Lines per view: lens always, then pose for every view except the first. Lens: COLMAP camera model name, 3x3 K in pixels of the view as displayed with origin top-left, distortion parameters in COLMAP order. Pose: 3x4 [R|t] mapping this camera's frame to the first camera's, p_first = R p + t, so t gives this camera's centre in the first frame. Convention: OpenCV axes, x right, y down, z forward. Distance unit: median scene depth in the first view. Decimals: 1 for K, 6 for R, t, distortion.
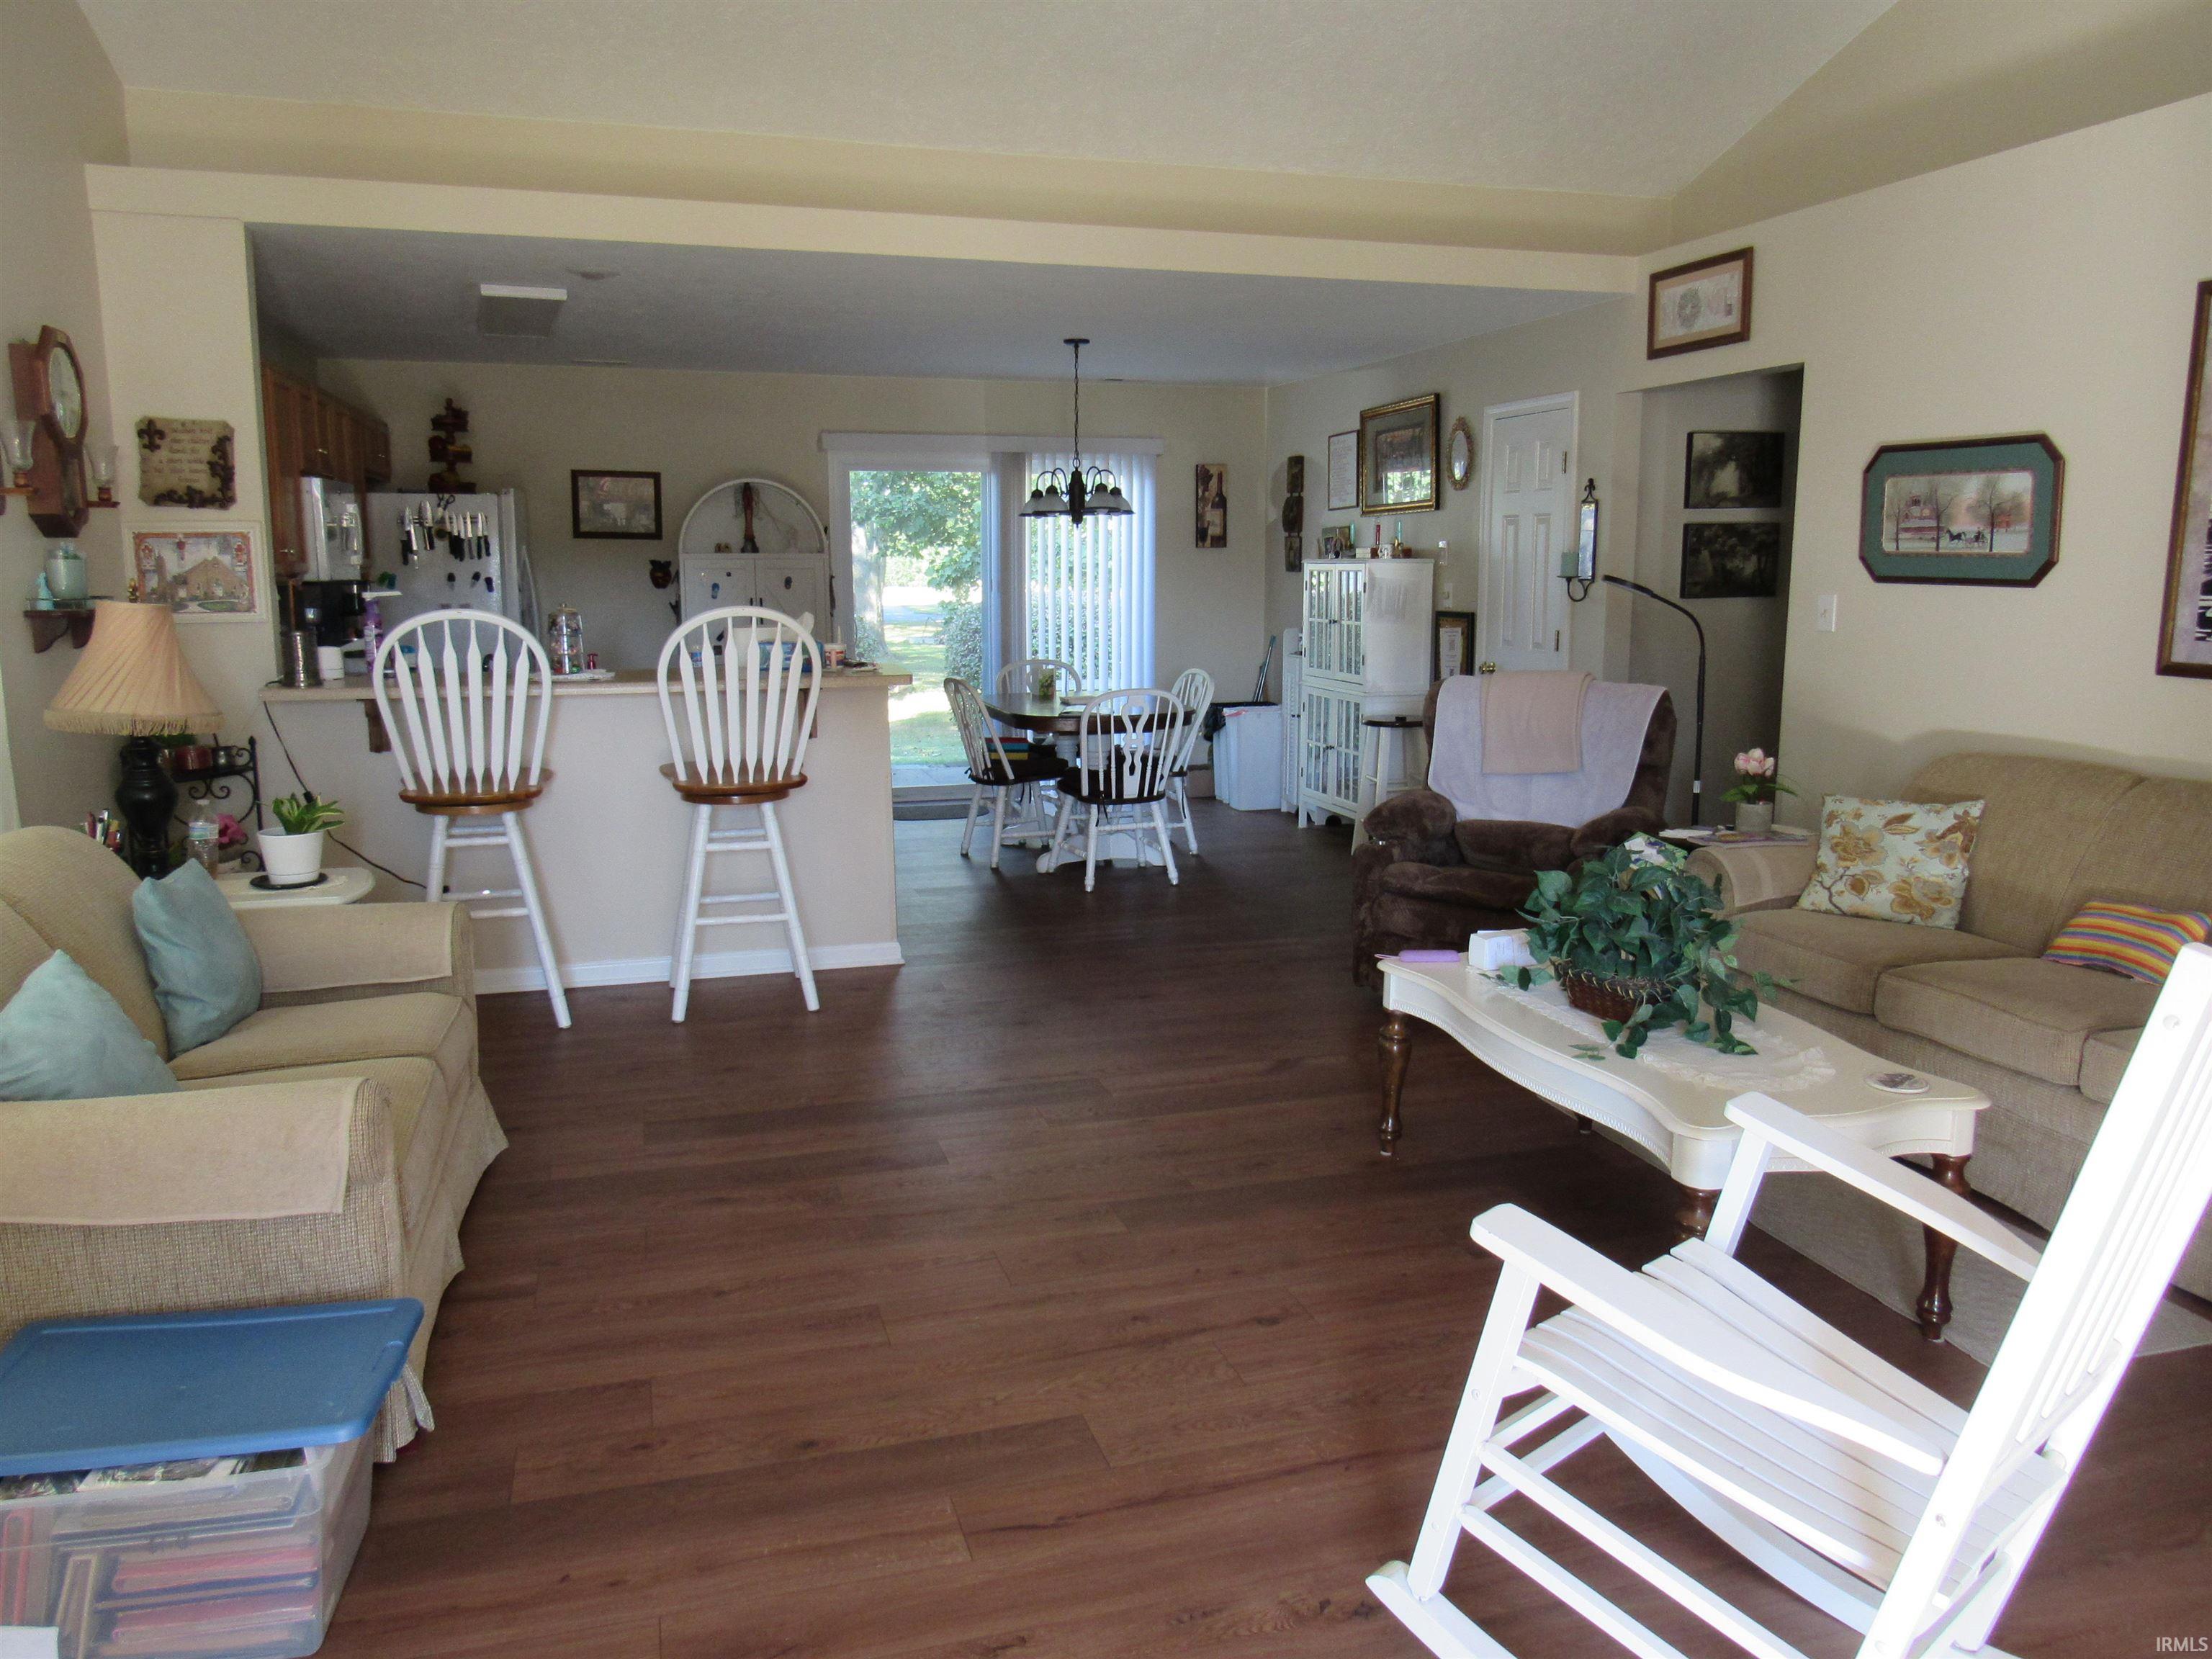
lens RADIAL K [[1567.1, 0, 1118.6], [0, 1567.1, 829.6], [0, 0, 1]] dist [-0.031056, 0.002718]
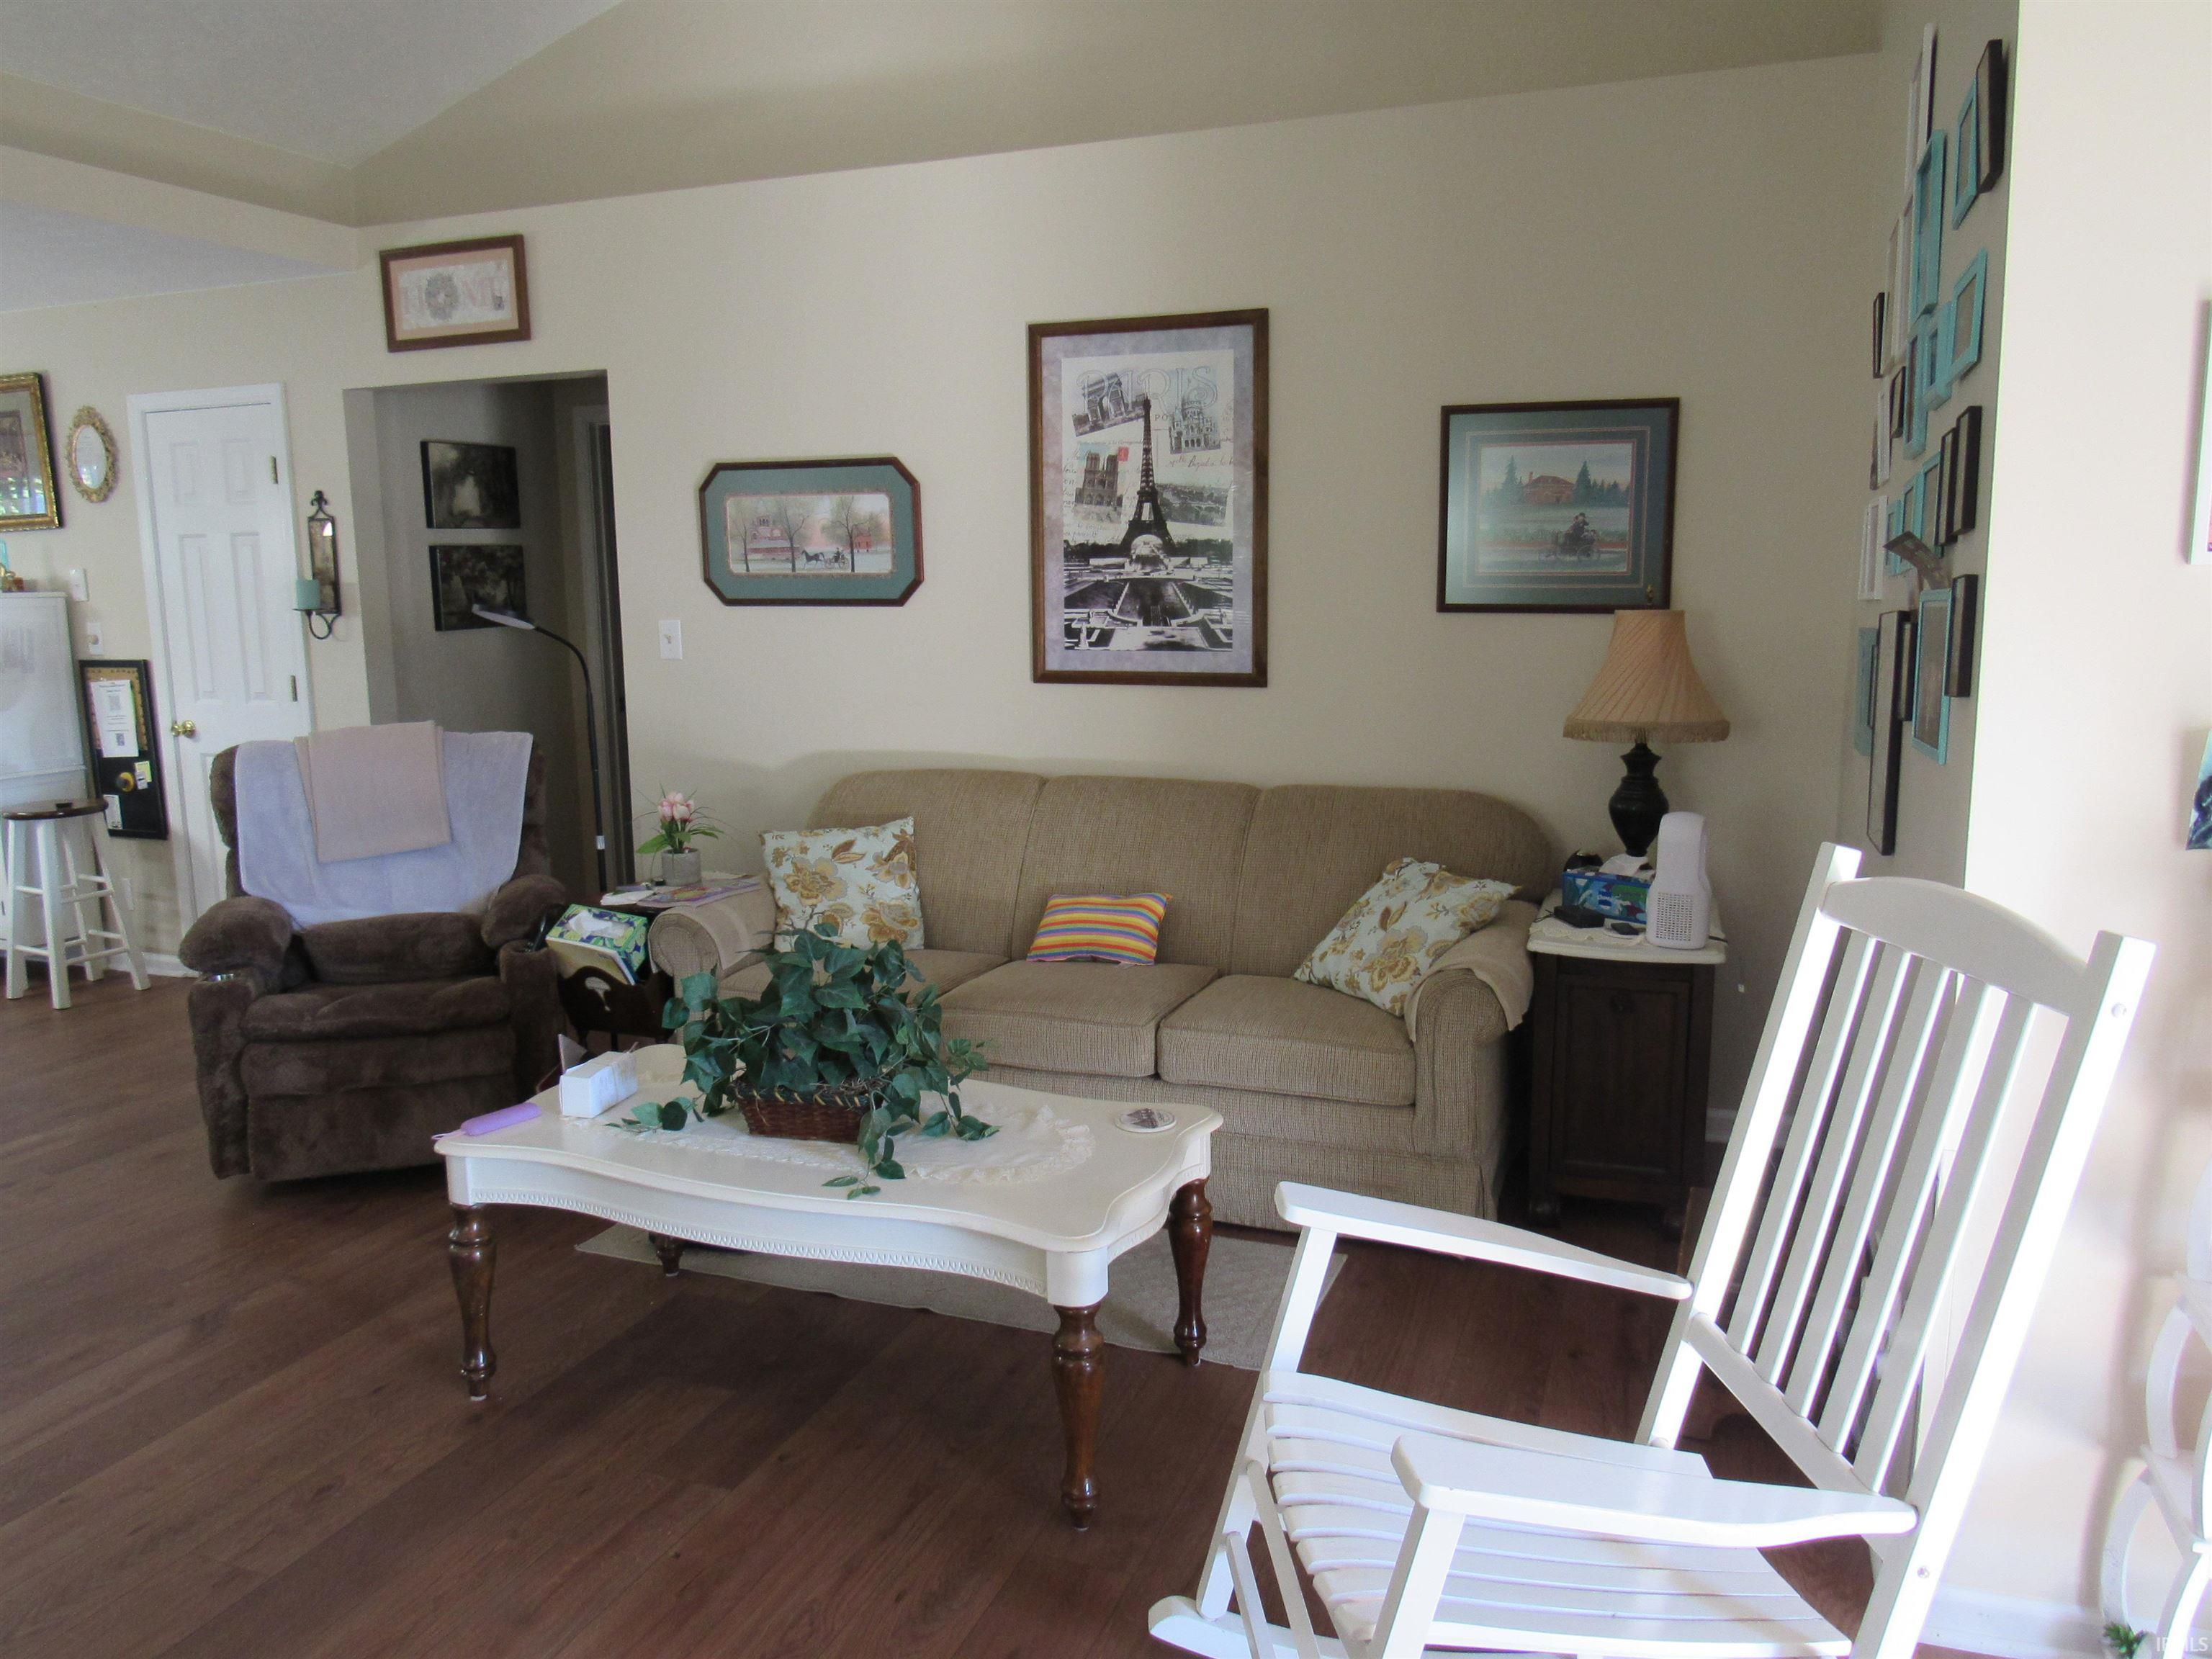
lens RADIAL K [[1567.1, 0, 1103.1], [0, 1567.1, 824.3], [0, 0, 1]] dist [-0.031056, 0.002718]
pose [[0.610637, -0.127011, 0.781659, -0.148081], [0.143877, 0.988421, 0.048210, -0.040975], [-0.778731, 0.083023, 0.621841, 0.244030]]
